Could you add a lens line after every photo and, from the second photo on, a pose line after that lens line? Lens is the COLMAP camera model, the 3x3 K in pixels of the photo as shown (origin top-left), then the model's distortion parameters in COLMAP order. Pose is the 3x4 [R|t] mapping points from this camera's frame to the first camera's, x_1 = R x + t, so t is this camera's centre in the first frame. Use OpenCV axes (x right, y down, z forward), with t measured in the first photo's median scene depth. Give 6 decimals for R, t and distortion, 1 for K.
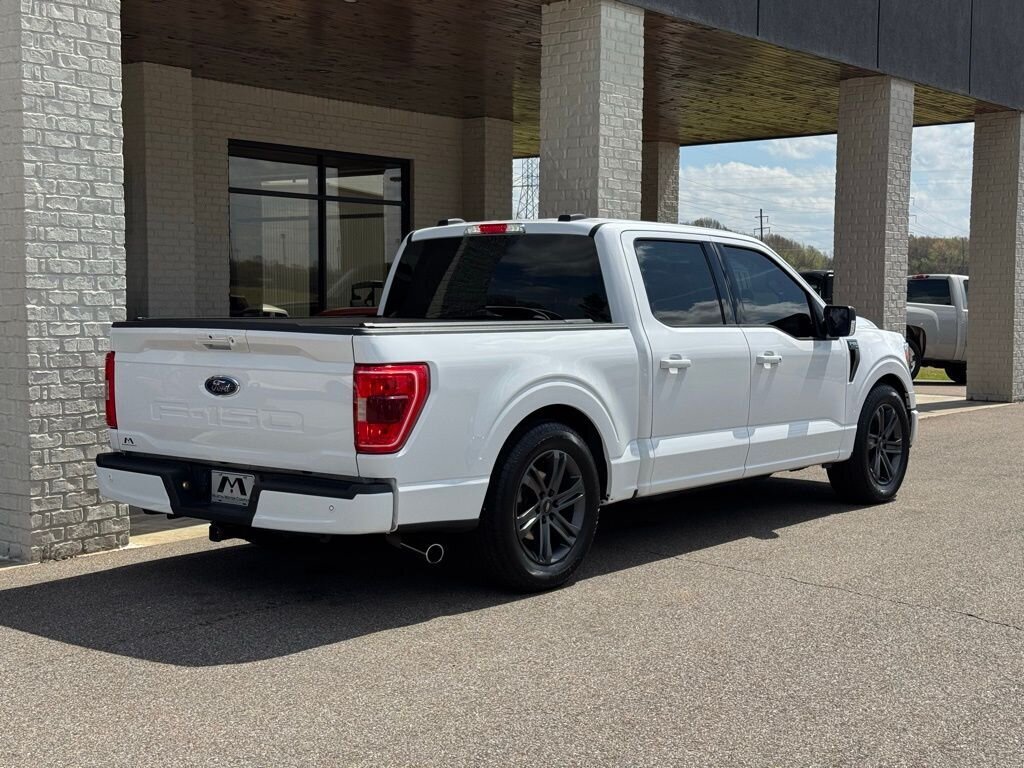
lens RADIAL K [[1408.3, 0, 514.9], [0, 1408.3, 384.8], [0, 0, 1]] dist [0.194226, -0.384399]
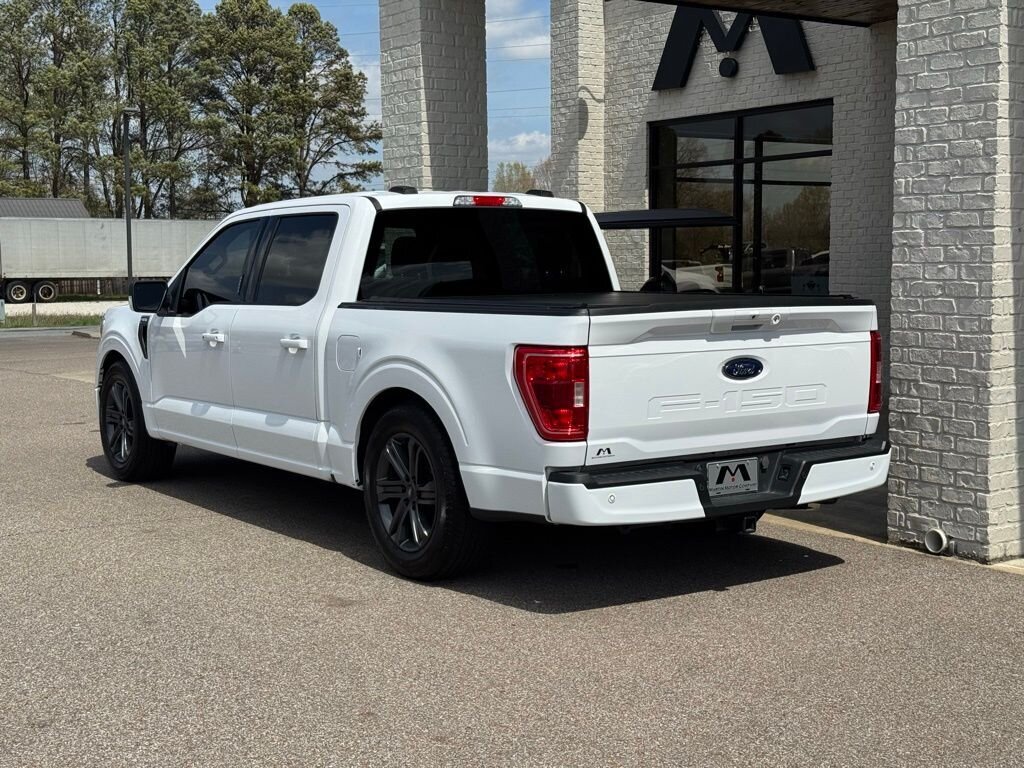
lens RADIAL K [[1410.5, 0, 517.2], [0, 1410.5, 386.3], [0, 0, 1]] dist [0.189436, -0.361935]
pose [[-0.273929, 0.086663, -0.957837, 1.060303], [-0.056338, 0.992776, 0.105936, -0.102550], [0.960099, 0.082981, -0.267067, 1.503828]]
